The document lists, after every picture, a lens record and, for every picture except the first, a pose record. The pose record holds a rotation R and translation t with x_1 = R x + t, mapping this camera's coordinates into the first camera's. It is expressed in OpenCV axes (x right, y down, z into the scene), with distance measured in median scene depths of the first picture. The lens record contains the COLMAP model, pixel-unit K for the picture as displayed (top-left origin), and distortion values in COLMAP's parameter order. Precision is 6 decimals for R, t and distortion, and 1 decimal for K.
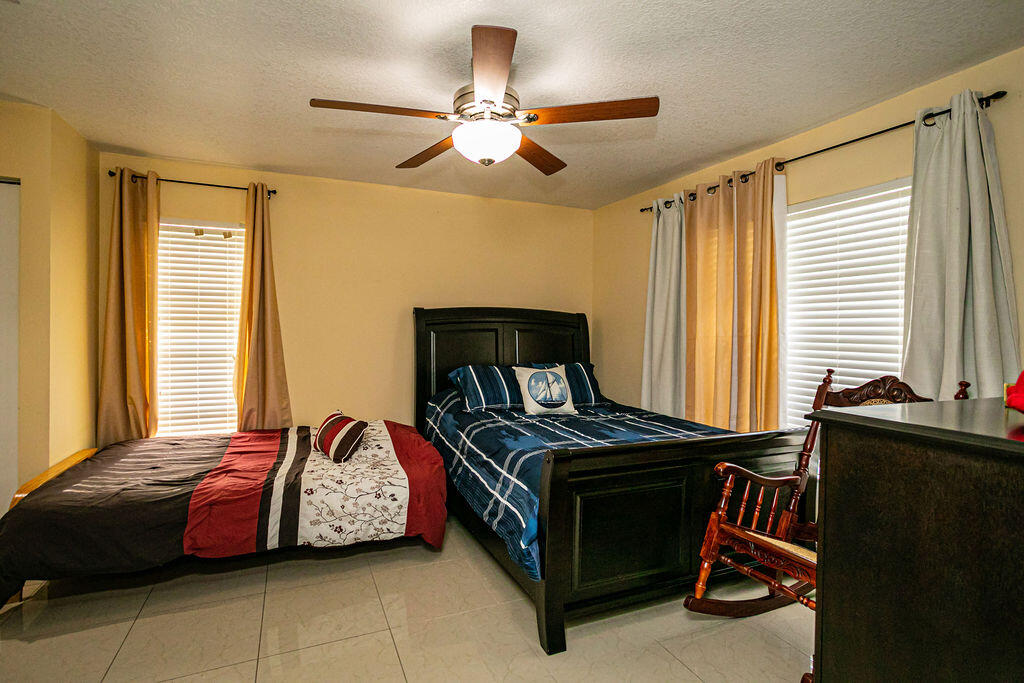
lens RADIAL K [[491.9, 0, 506.2], [0, 491.9, 331.9], [0, 0, 1]] dist [-0.053611, 0.033540]
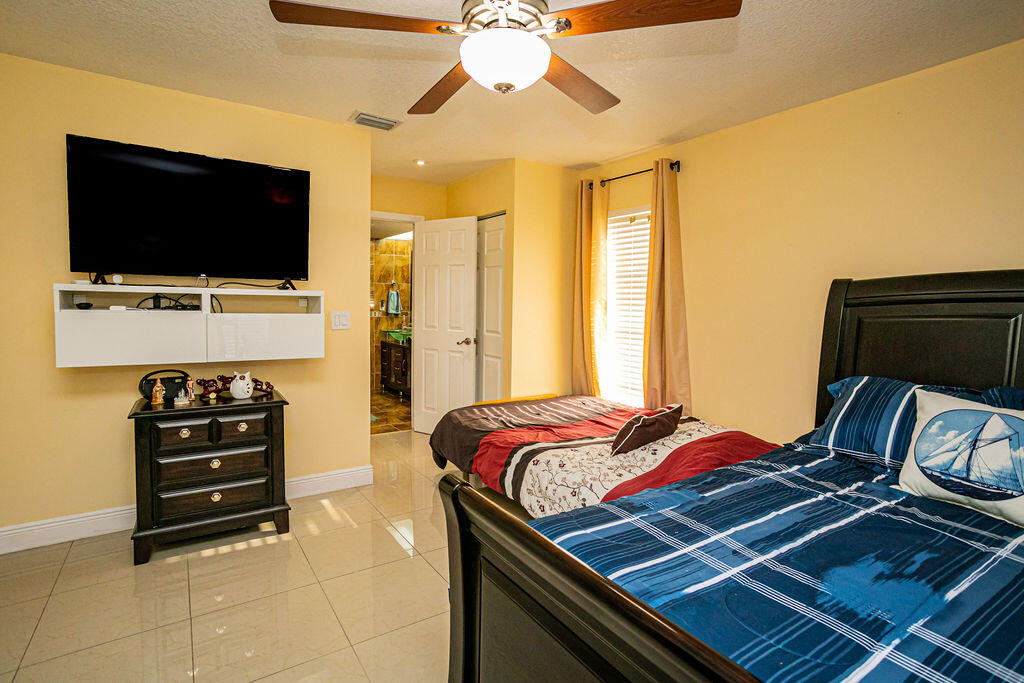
lens RADIAL K [[491.9, 0, 506.2], [0, 491.9, 331.9], [0, 0, 1]] dist [-0.053611, 0.033540]
pose [[0.193287, 0.053512, -0.979682, 0.493585], [-0.022649, 0.998489, 0.050071, -0.002587], [0.980881, 0.012510, 0.194207, 0.596849]]
